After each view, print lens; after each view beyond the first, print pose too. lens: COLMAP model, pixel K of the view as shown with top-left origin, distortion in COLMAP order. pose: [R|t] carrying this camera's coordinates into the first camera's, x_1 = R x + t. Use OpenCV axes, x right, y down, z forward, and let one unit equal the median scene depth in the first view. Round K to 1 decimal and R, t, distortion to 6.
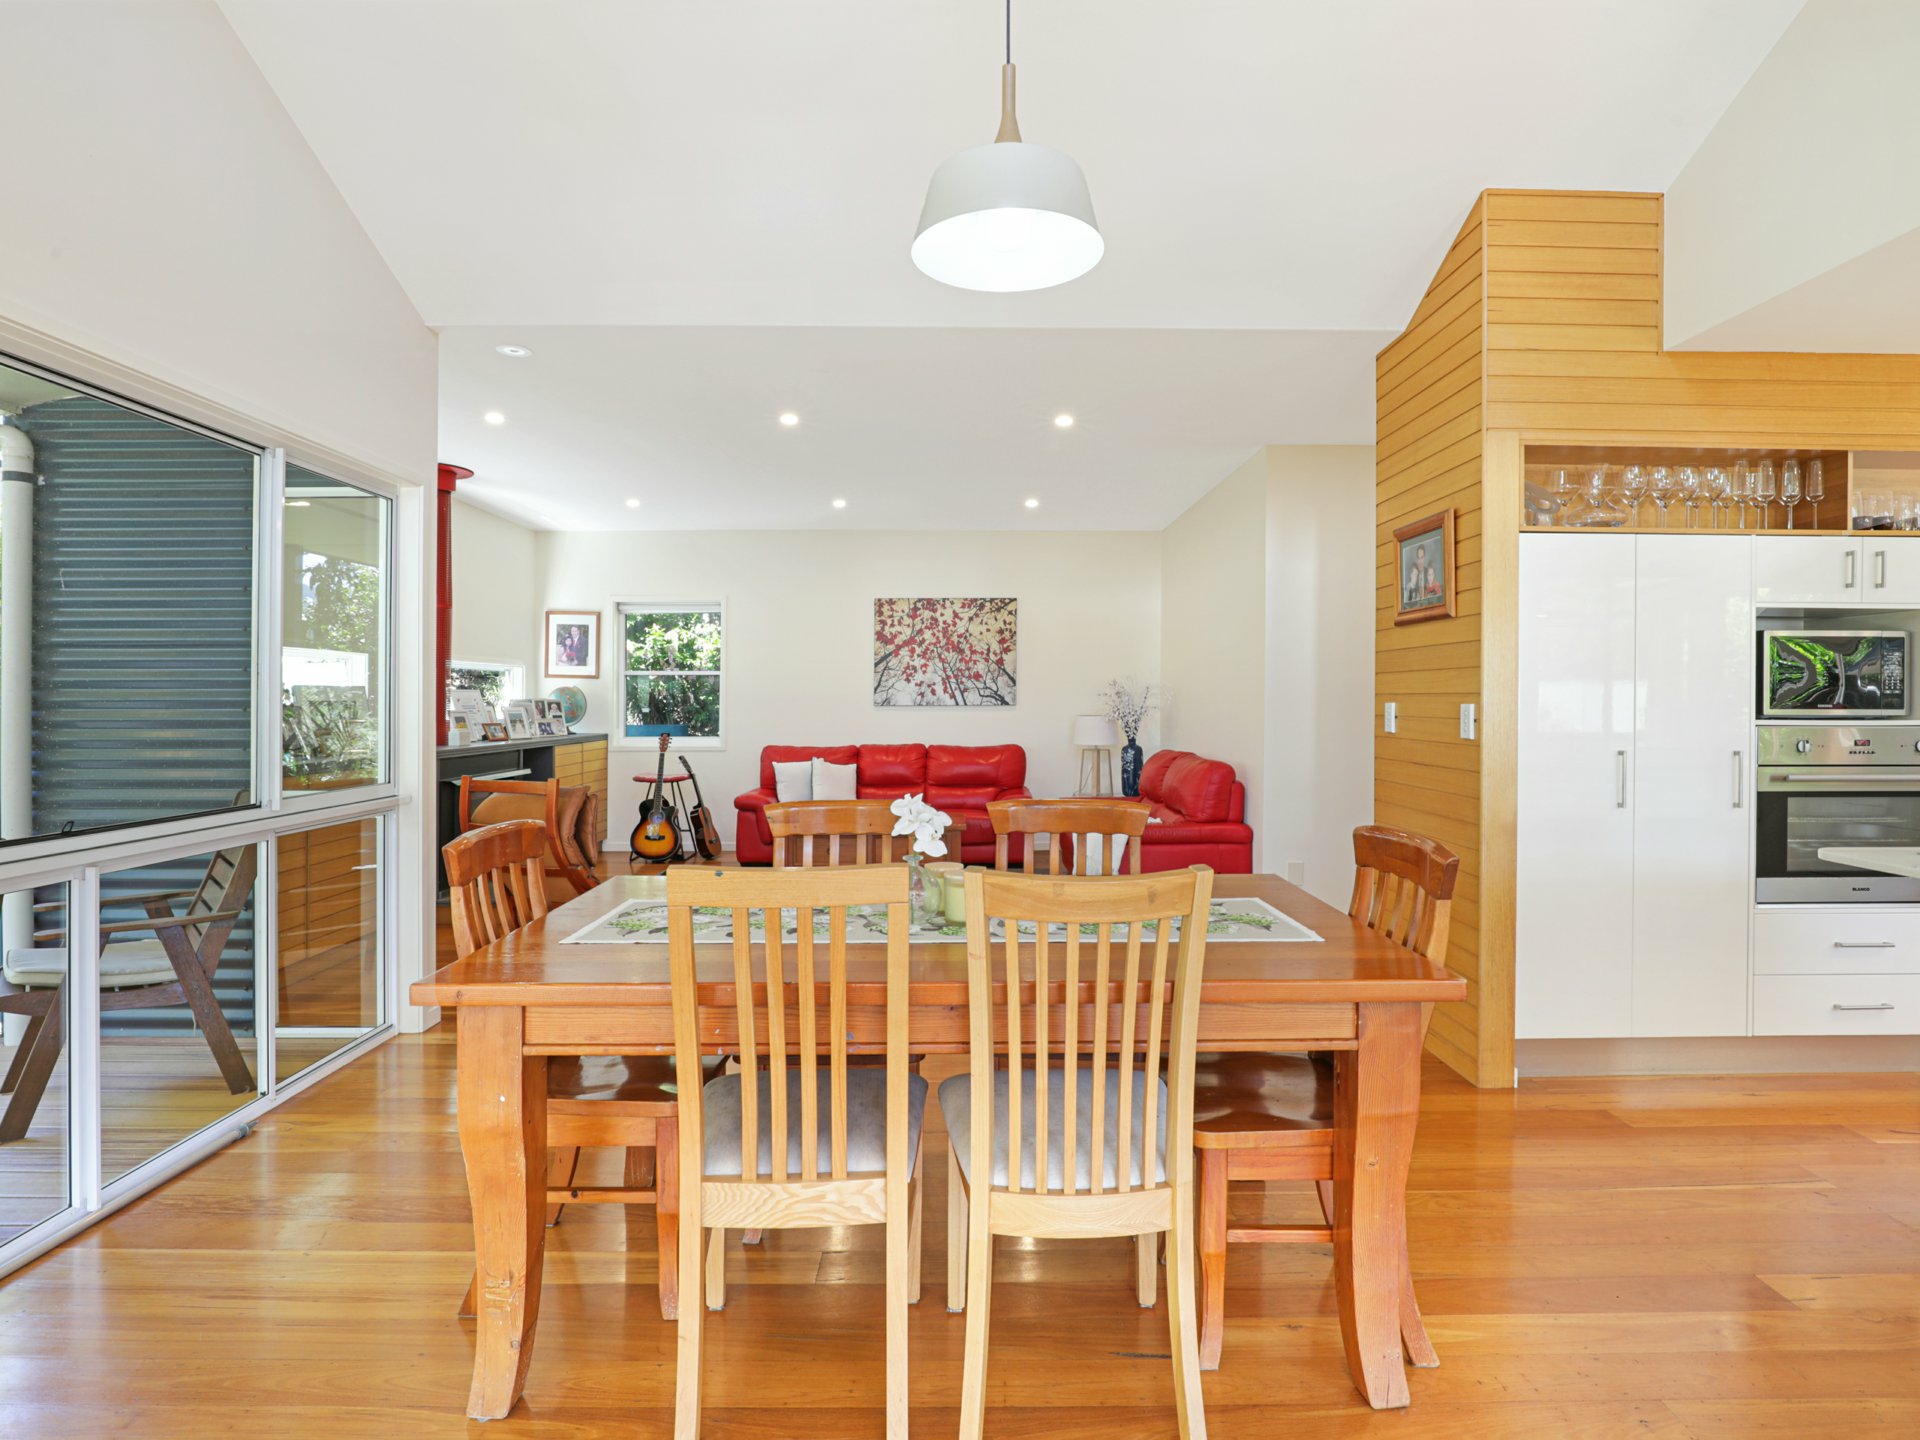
lens RADIAL K [[1040.1, 0, 926.2], [0, 1040.1, 695.2], [0, 0, 1]] dist [-0.028097, 0.000178]
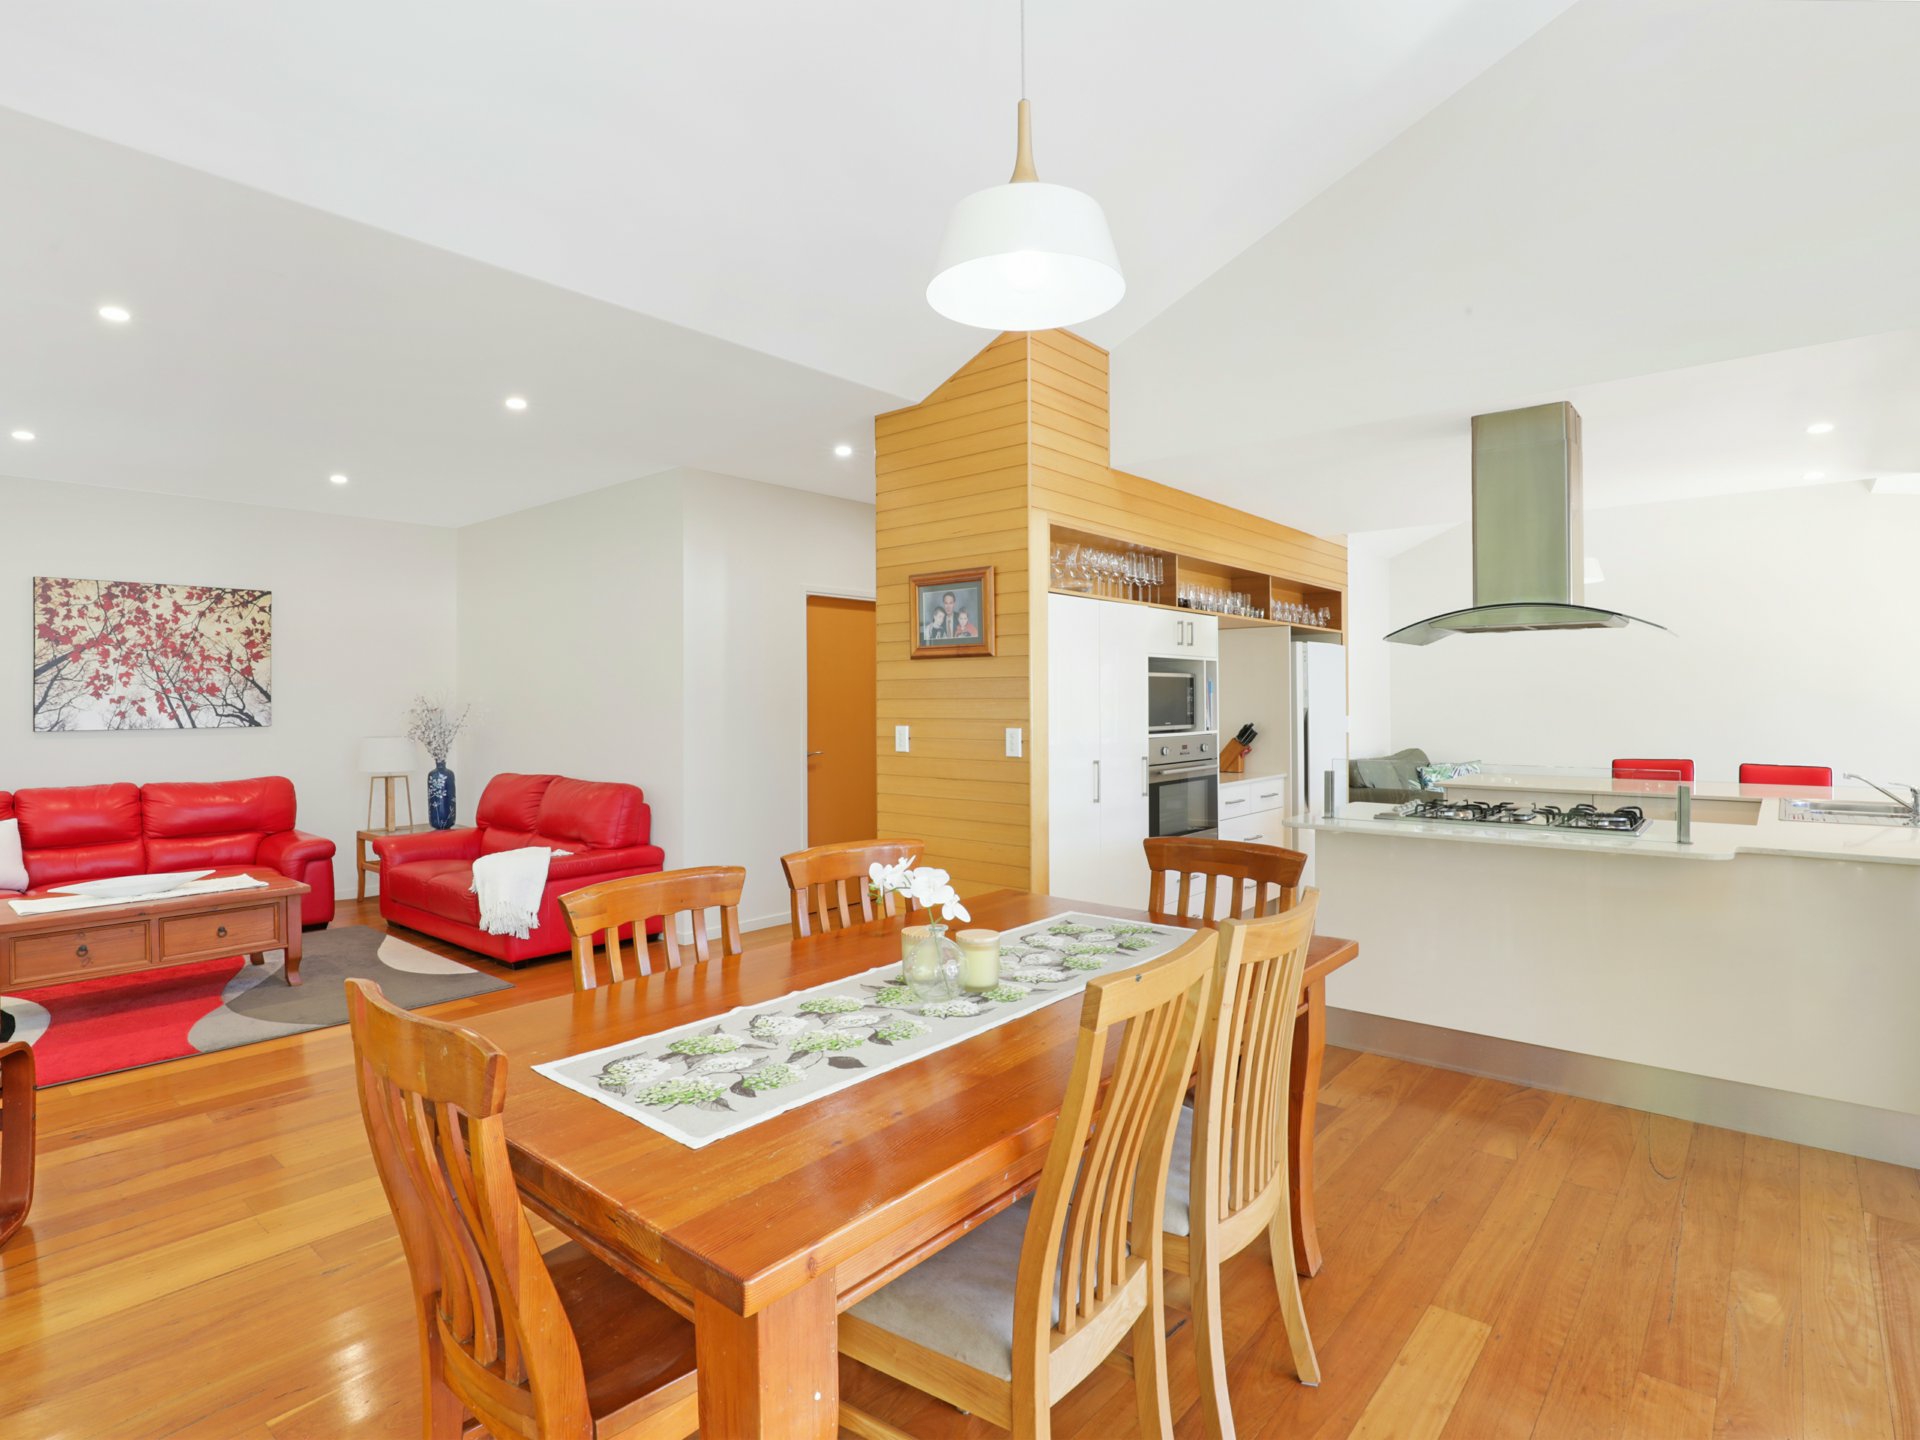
lens RADIAL K [[1040.1, 0, 926.2], [0, 1040.1, 695.2], [0, 0, 1]] dist [-0.028097, 0.000178]
pose [[0.638959, -0.003396, 0.769233, -0.200569], [0.003879, 0.999992, 0.001193, -0.013395], [-0.769231, 0.002222, 0.638967, 0.118836]]
